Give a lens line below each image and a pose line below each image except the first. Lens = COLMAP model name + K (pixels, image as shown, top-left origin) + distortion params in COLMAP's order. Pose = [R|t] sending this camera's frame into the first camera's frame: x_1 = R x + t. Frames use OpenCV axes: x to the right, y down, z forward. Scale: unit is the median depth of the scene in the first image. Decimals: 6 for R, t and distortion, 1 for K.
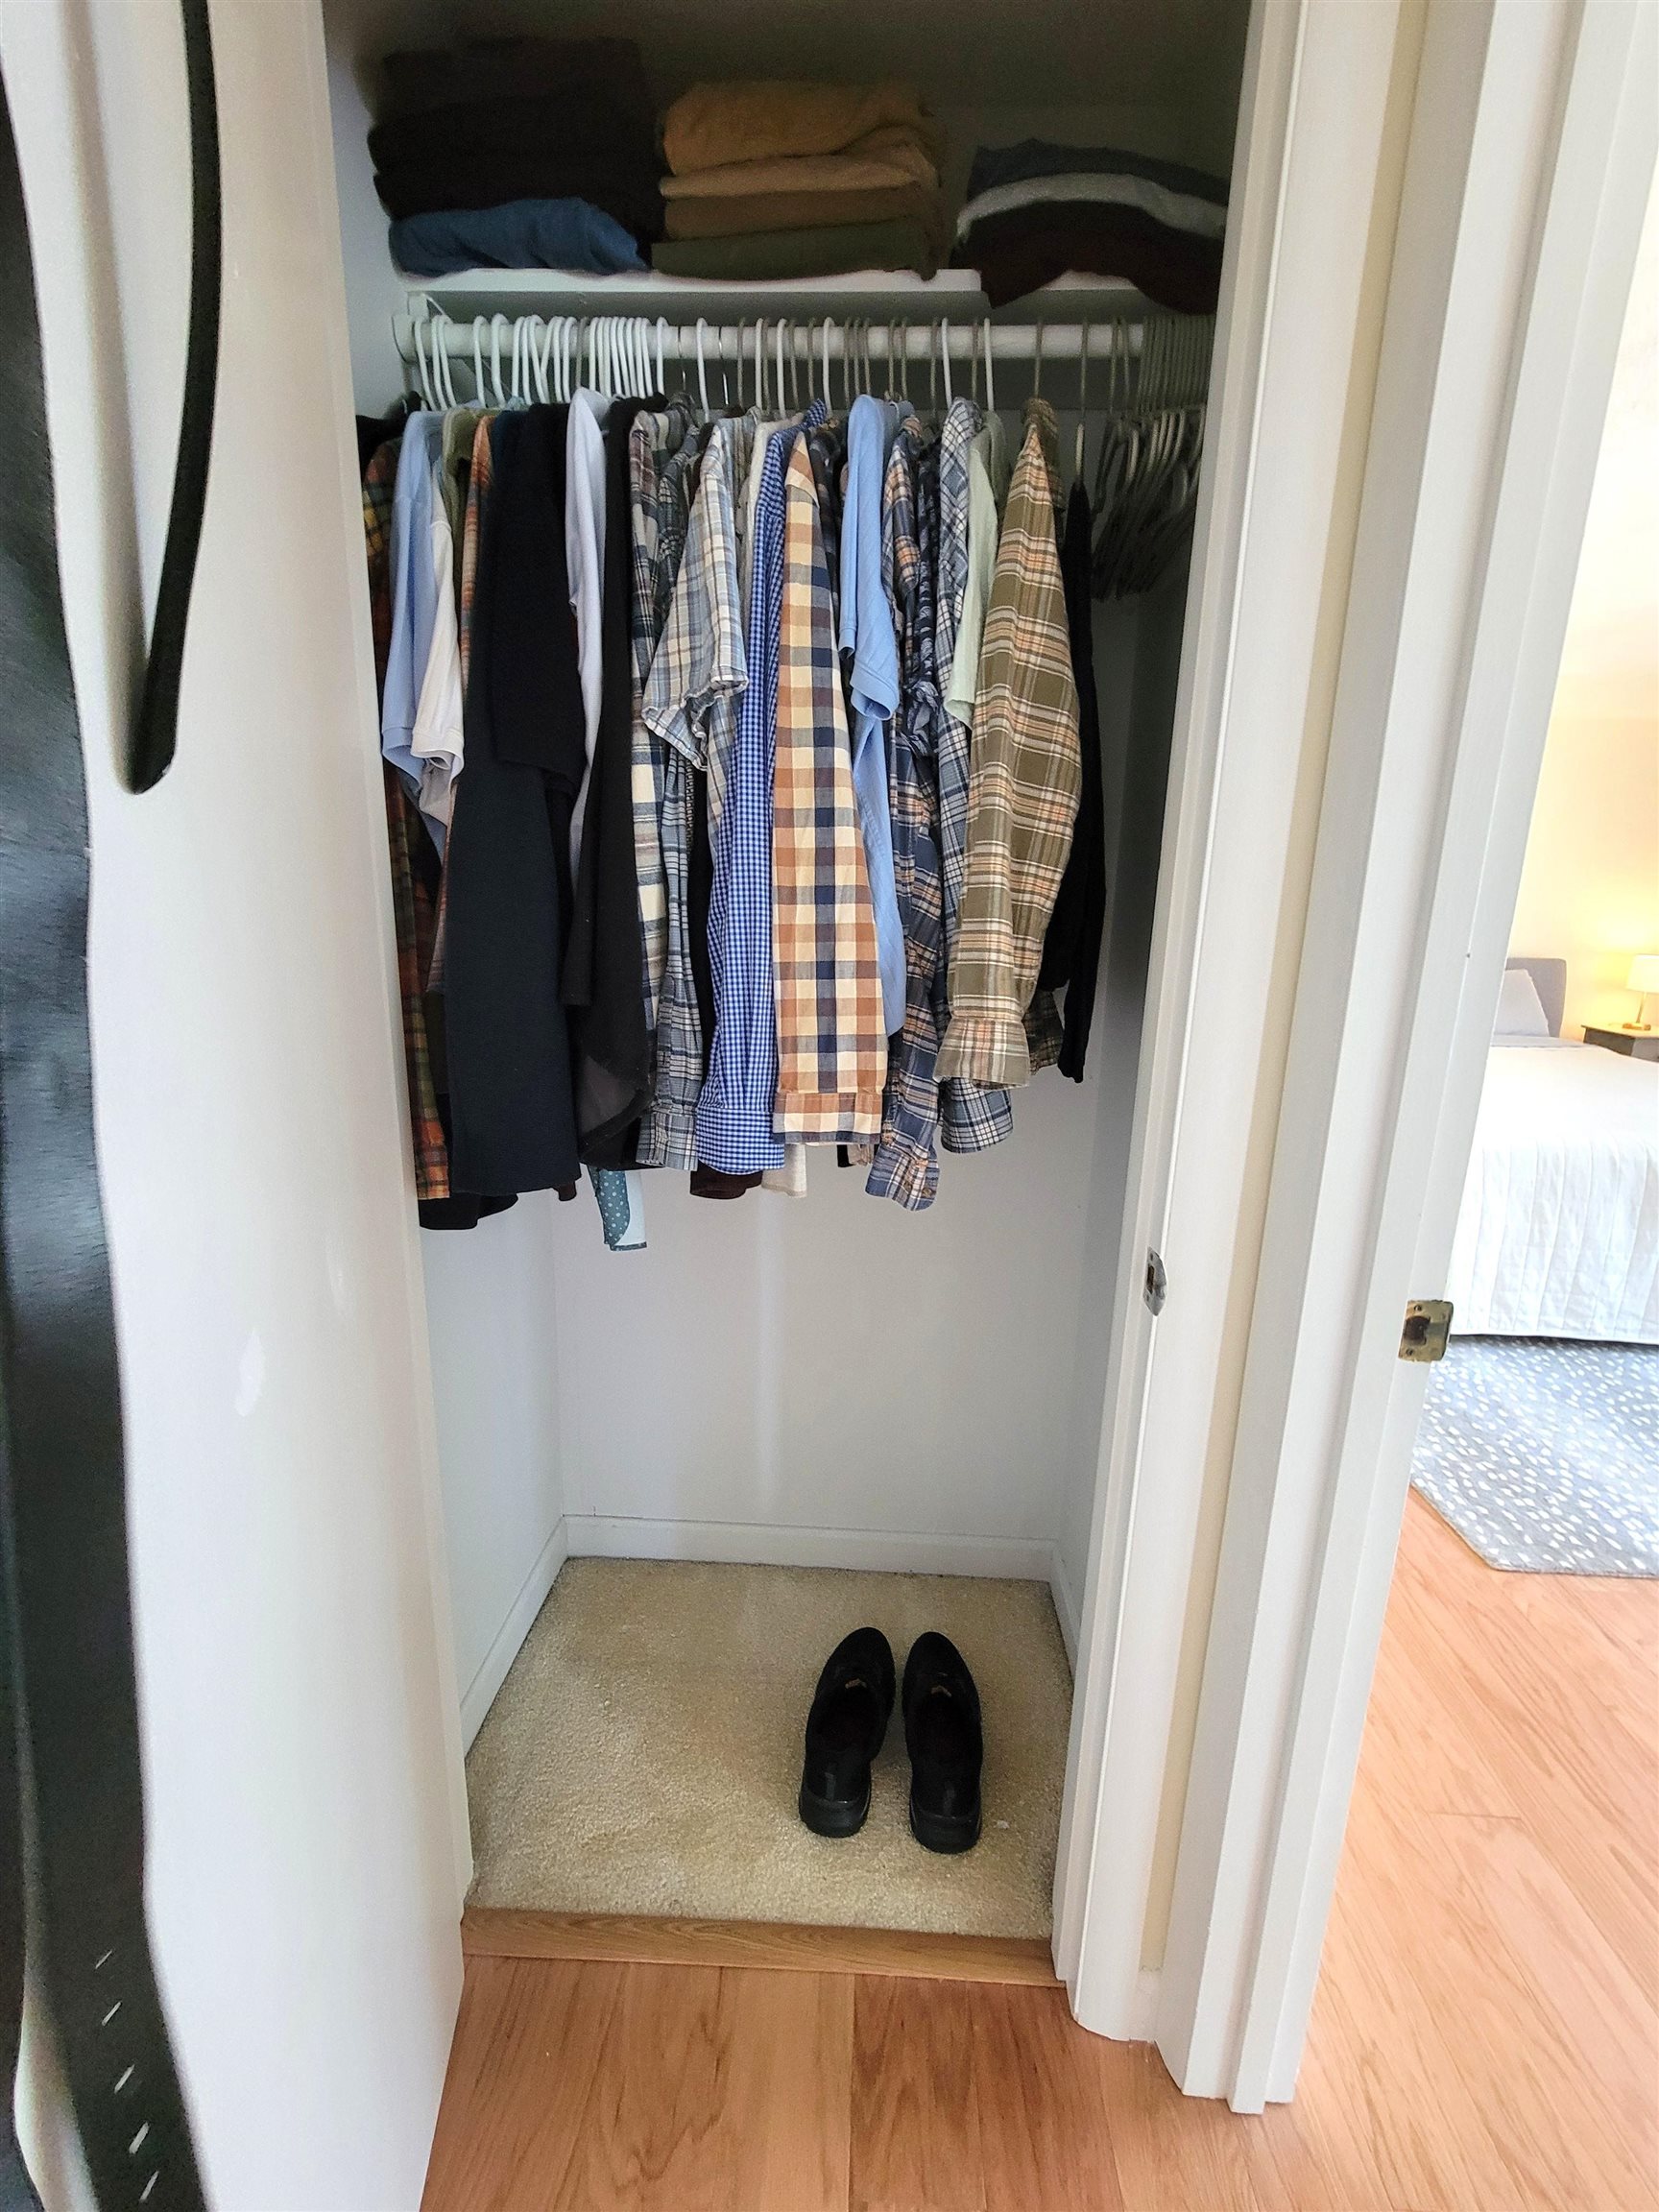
lens RADIAL K [[902.1, 0, 817.0], [0, 902.1, 1100.3], [0, 0, 1]] dist [0.003943, -0.003326]
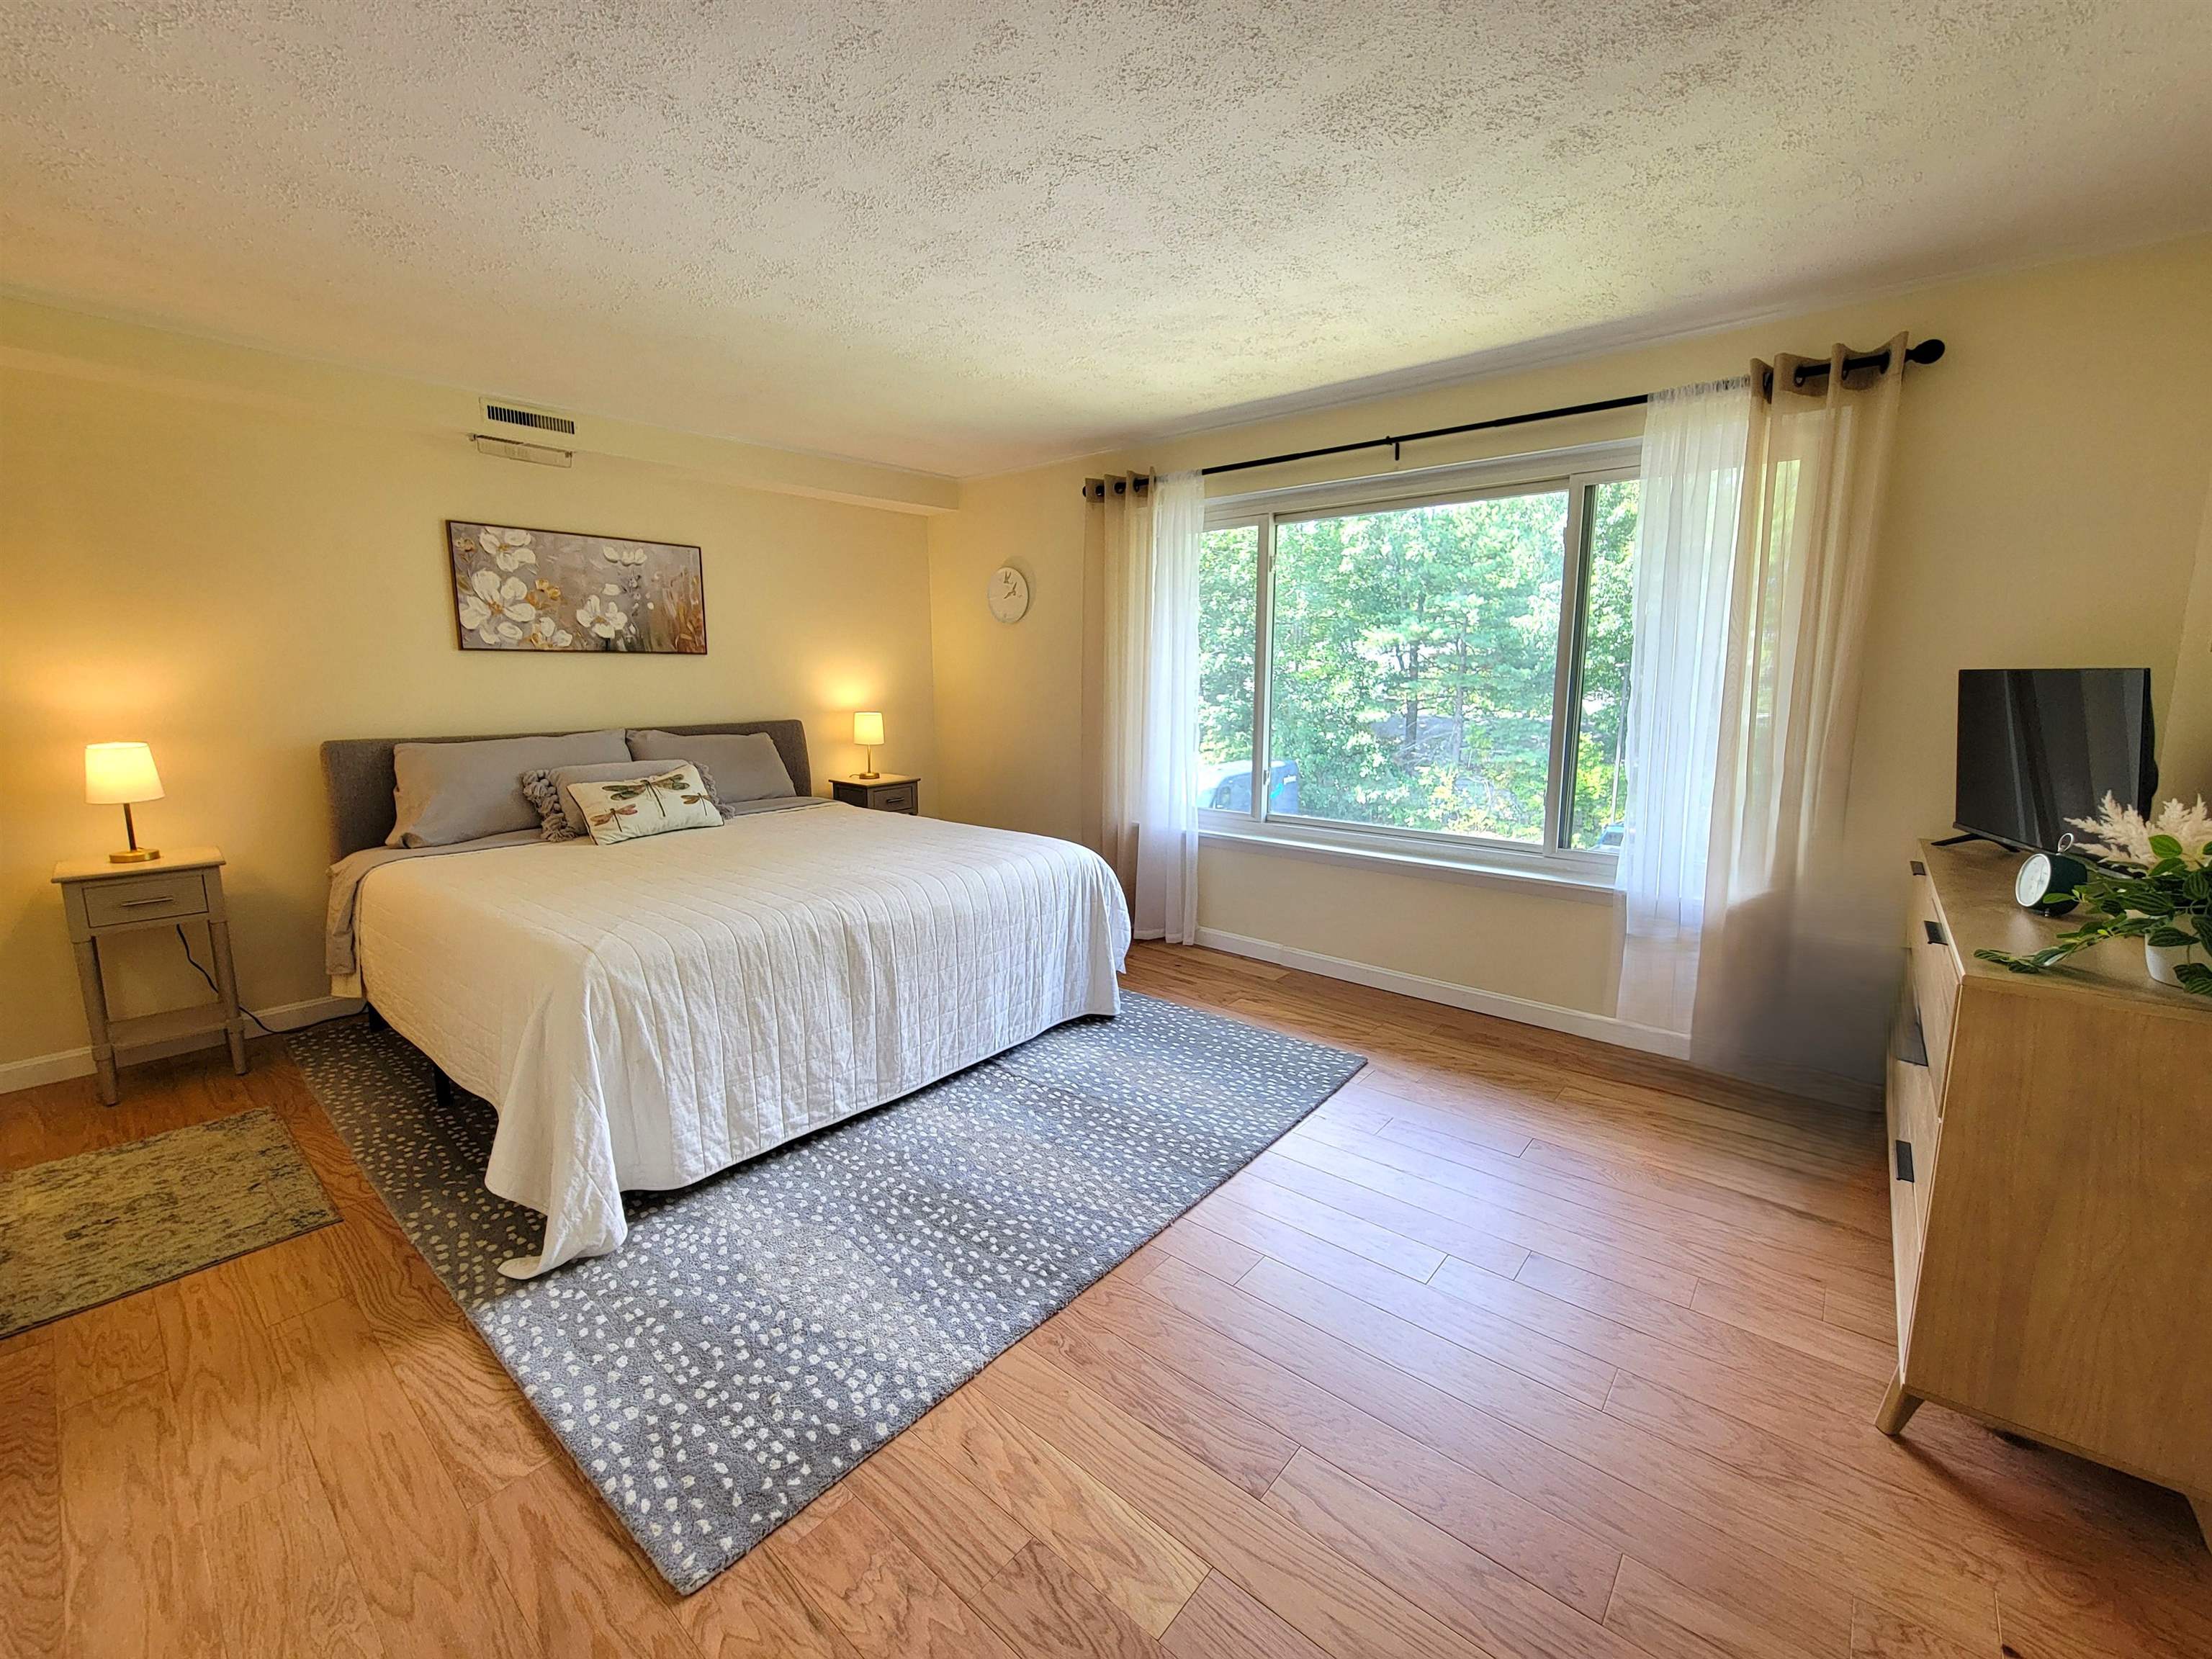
lens RADIAL K [[902.1, 0, 1098.5], [0, 902.1, 823.0], [0, 0, 1]] dist [0.003943, -0.003326]
pose [[0.608907, -0.148831, 0.779154, 0.377246], [0.186206, 0.981613, 0.041984, -0.035033], [-0.771077, 0.119519, 0.625425, 0.184022]]
